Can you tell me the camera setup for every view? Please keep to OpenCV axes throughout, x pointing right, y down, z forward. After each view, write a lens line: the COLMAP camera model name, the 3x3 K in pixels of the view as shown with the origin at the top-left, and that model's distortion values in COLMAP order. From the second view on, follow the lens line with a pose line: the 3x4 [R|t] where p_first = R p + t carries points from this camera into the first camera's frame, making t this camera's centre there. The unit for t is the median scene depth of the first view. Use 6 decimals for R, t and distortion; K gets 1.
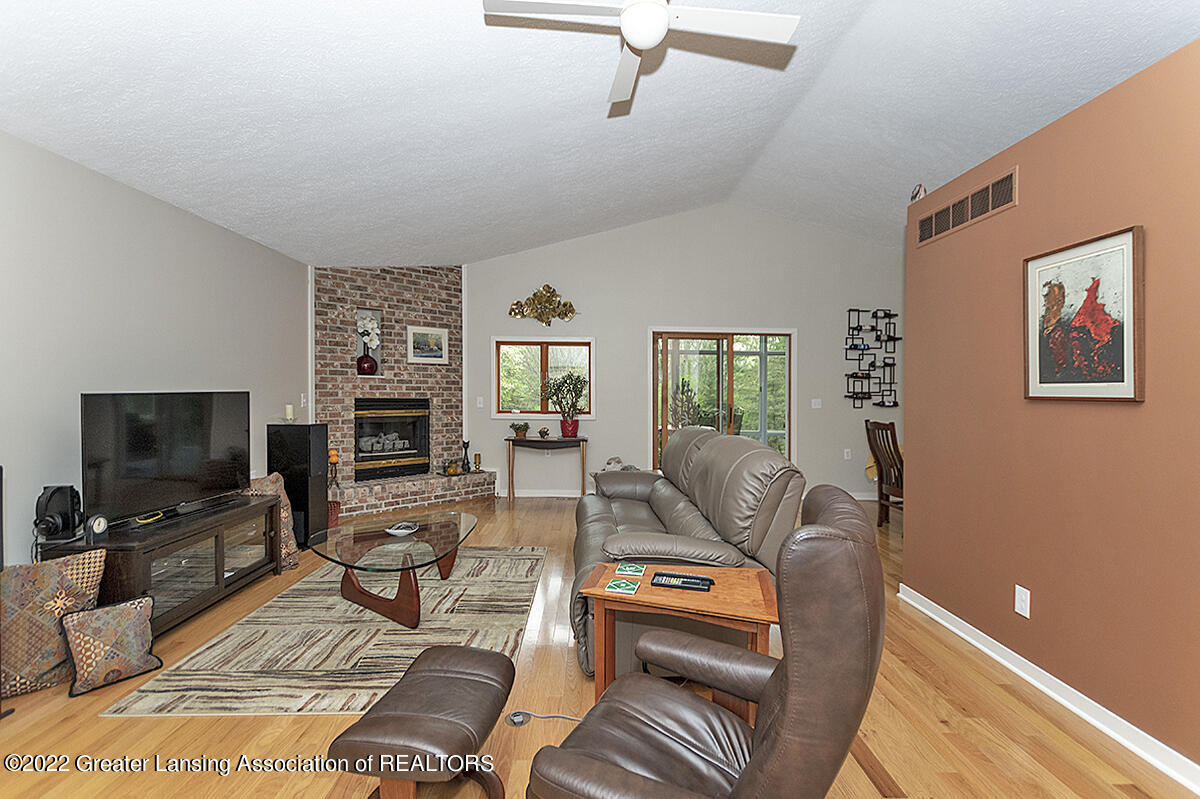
lens RADIAL K [[517.8, 0, 599.6], [0, 517.8, 399.9], [0, 0, 1]] dist [-0.000777, -0.000084]
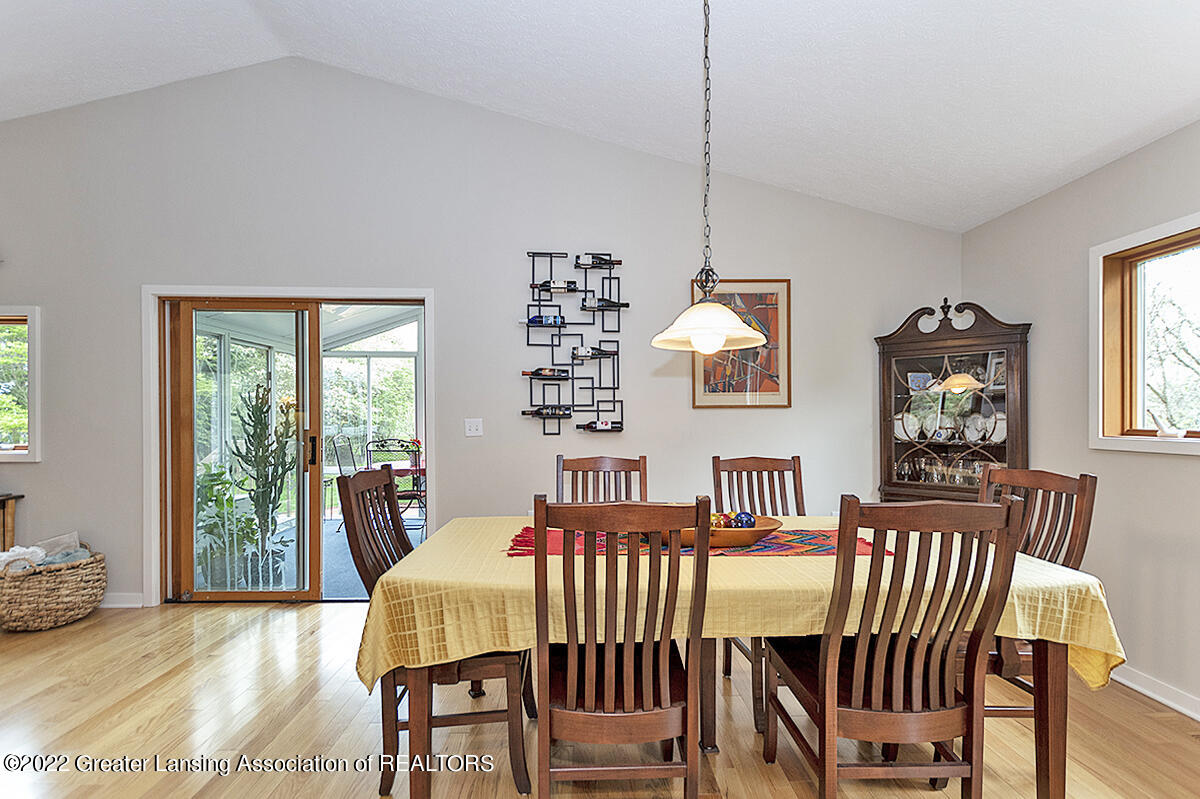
lens RADIAL K [[517.8, 0, 597.7], [0, 517.8, 405.9], [0, 0, 1]] dist [-0.000777, -0.000084]
pose [[0.999935, -0.009416, -0.006365, 0.550793], [0.009356, 0.999913, -0.009324, -0.008708], [0.006452, 0.009264, 0.999936, 0.457701]]
